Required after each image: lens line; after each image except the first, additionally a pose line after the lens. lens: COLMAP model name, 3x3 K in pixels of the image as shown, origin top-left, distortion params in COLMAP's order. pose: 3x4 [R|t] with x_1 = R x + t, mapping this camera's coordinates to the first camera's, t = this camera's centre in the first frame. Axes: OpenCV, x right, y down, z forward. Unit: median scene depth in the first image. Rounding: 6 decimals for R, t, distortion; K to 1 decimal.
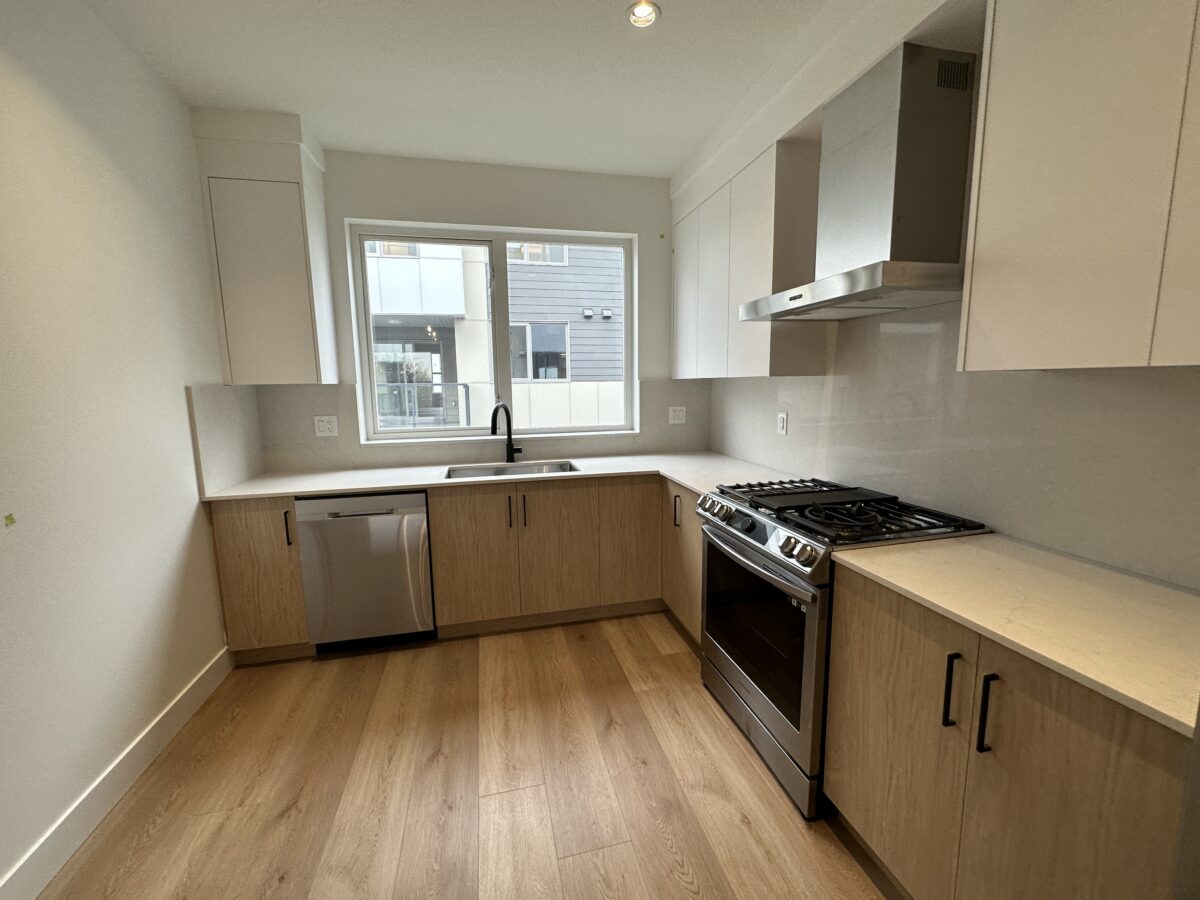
lens RADIAL K [[477.1, 0, 599.0], [0, 477.1, 448.3], [0, 0, 1]] dist [-0.002593, 0.000564]
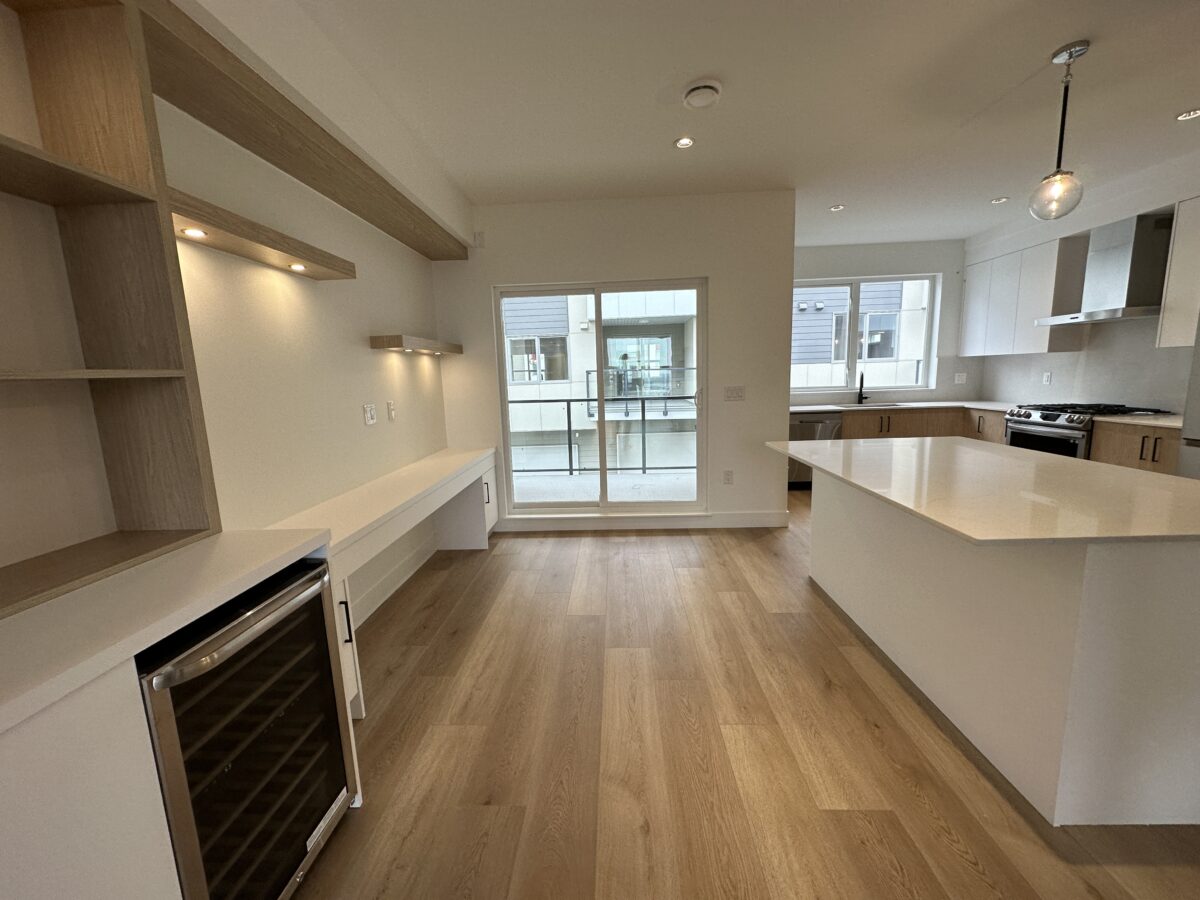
lens RADIAL K [[477.1, 0, 595.8], [0, 477.1, 447.8], [0, 0, 1]] dist [-0.002593, 0.000564]
pose [[0.960873, 0.025409, -0.275820, -0.891744], [-0.018549, 0.999451, 0.027455, 0.225905], [0.276366, -0.021264, 0.960817, -1.438817]]
